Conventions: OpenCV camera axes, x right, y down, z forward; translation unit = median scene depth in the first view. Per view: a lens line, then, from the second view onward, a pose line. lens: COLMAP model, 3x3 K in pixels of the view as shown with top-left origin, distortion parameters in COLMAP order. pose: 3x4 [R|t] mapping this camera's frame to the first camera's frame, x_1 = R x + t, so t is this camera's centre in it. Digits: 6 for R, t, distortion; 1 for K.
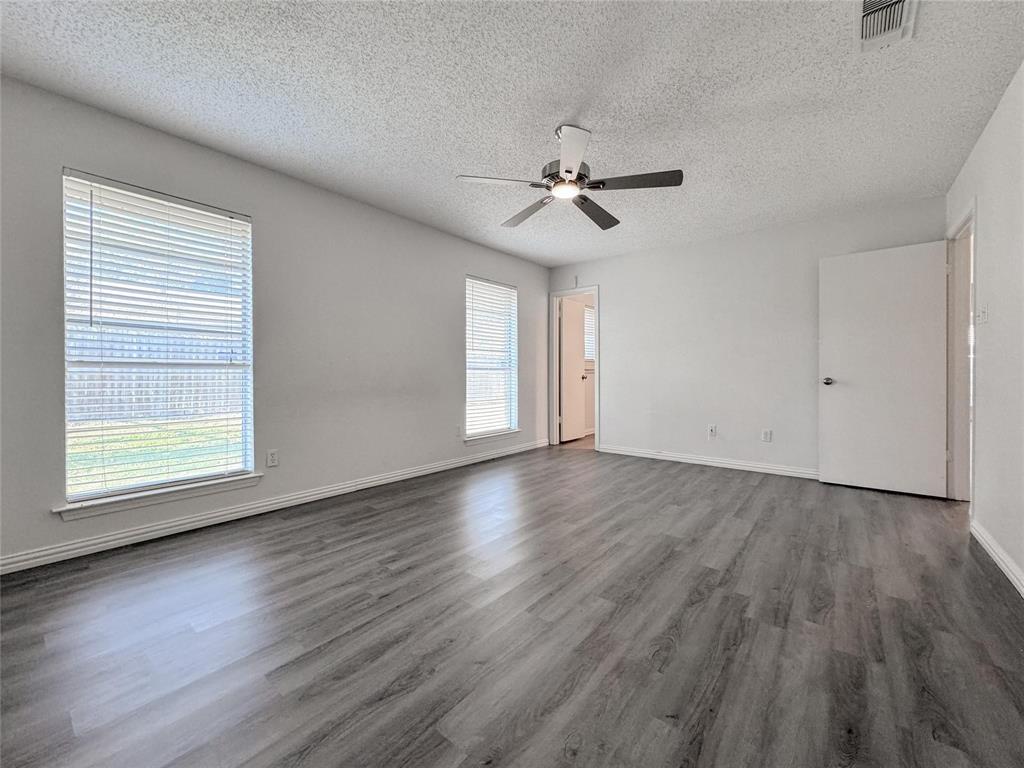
lens RADIAL K [[476.4, 0, 515.2], [0, 476.4, 384.0], [0, 0, 1]] dist [-0.009075, -0.001626]
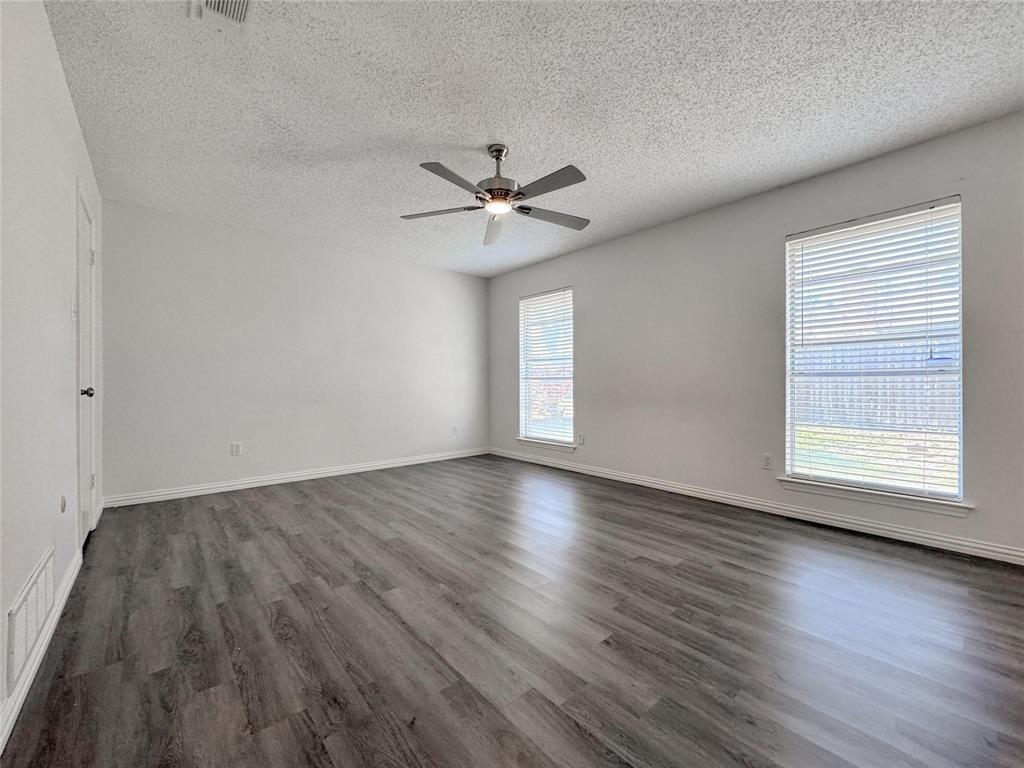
lens RADIAL K [[423.0, 0, 520.7], [0, 423.0, 388.1], [0, 0, 1]] dist [-0.003119, 0.002378]
pose [[-0.249148, 0.016030, -0.968333, 1.126211], [-0.012963, 0.999718, 0.019885, -0.055907], [0.968379, 0.017506, -0.248870, 1.387667]]
